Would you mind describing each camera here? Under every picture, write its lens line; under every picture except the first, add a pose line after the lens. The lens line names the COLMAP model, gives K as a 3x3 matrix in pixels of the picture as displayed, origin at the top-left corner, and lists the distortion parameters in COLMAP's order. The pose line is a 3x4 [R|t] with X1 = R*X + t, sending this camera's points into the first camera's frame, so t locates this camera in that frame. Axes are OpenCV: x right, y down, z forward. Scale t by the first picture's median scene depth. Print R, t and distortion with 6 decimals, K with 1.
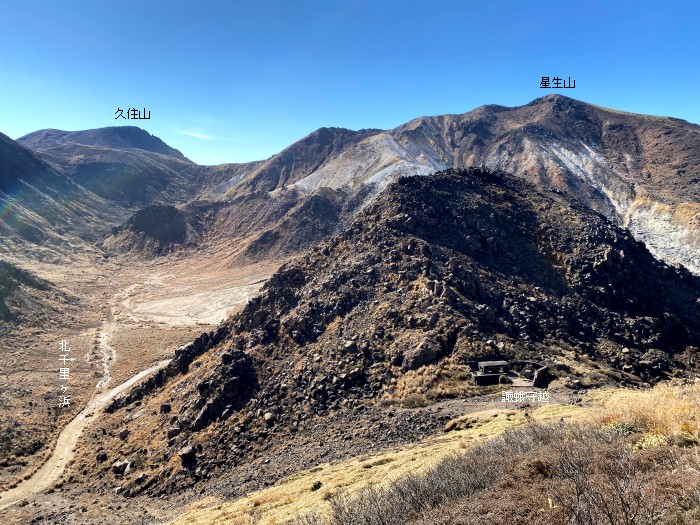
lens RADIAL K [[532.2, 0, 351.5], [0, 532.2, 268.1], [0, 0, 1]] dist [0.055978, -0.067695]
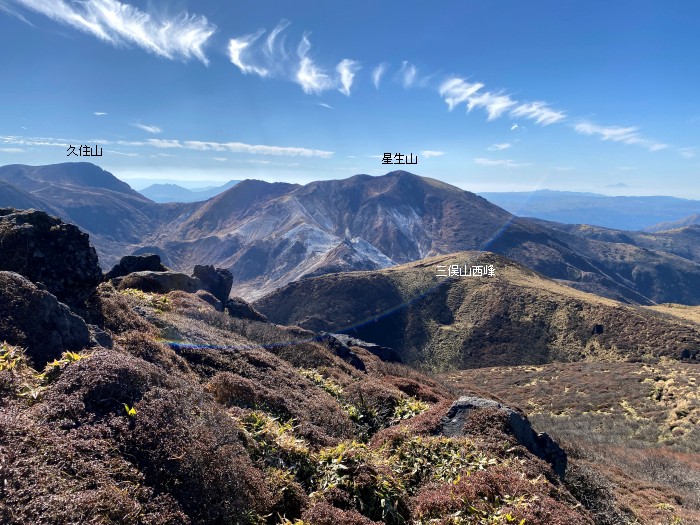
lens RADIAL K [[532.2, 0, 357.5], [0, 532.2, 263.9], [0, 0, 1]] dist [0.055978, -0.067695]
pose [[0.979825, 0.008345, 0.199682, -0.066399], [-0.010044, 0.999921, 0.007498, -0.074949], [-0.199604, -0.009352, 0.979832, -0.608501]]
